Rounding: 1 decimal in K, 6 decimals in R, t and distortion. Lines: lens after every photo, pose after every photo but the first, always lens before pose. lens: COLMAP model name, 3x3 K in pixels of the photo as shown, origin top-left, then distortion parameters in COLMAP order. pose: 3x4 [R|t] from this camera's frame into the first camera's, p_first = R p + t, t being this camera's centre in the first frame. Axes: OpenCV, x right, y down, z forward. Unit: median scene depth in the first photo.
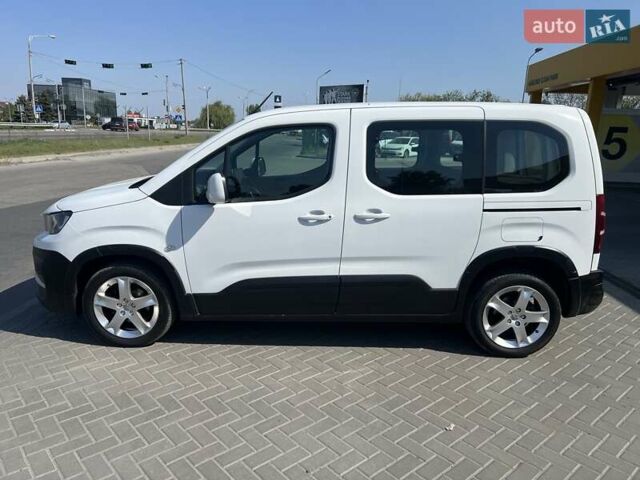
lens RADIAL K [[477.7, 0, 320.0], [0, 477.7, 240.0], [0, 0, 1]] dist [0.033512, -0.005034]
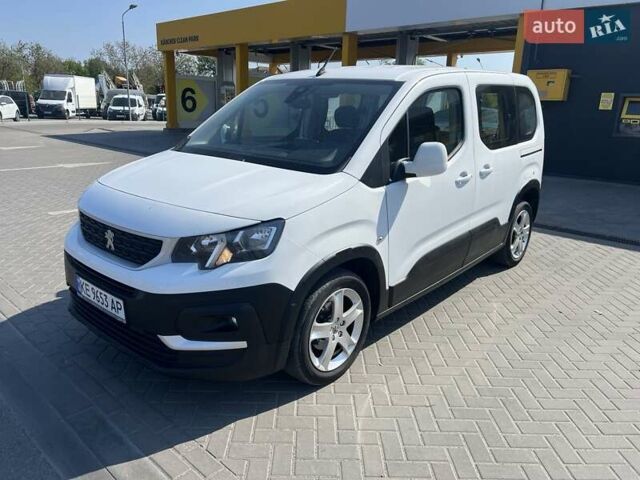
lens RADIAL K [[477.7, 0, 320.0], [0, 477.7, 240.0], [0, 0, 1]] dist [0.033512, -0.005034]
pose [[0.660779, -0.220960, 0.717320, -0.964223], [0.163925, 0.975100, 0.149361, -0.120971], [-0.732461, 0.018892, 0.680546, 0.509962]]
